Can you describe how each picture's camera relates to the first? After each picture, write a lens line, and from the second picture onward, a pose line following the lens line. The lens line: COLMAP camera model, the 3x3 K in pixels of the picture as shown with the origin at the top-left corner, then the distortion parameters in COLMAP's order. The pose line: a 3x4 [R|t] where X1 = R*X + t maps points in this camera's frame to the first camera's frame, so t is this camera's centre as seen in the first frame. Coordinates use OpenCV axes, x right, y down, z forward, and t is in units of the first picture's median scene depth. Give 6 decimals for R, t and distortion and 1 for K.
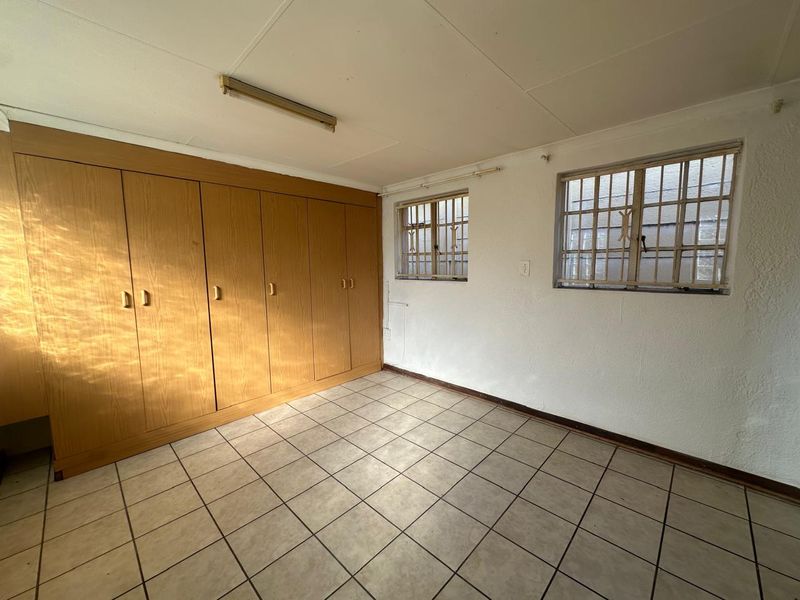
lens RADIAL K [[319.7, 0, 401.5], [0, 319.7, 300.9], [0, 0, 1]] dist [-0.009537, 0.003590]
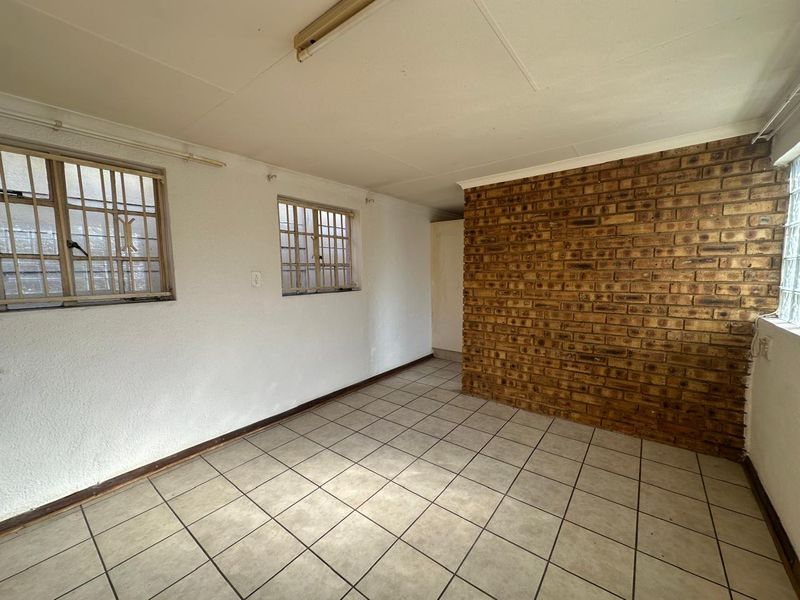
lens RADIAL K [[319.7, 0, 401.5], [0, 319.7, 300.9], [0, 0, 1]] dist [-0.009537, 0.003590]
pose [[-0.106122, -0.082860, 0.990895, -0.740025], [0.120664, 0.988084, 0.095548, -0.090763], [-0.987005, 0.129705, -0.094860, 0.770684]]
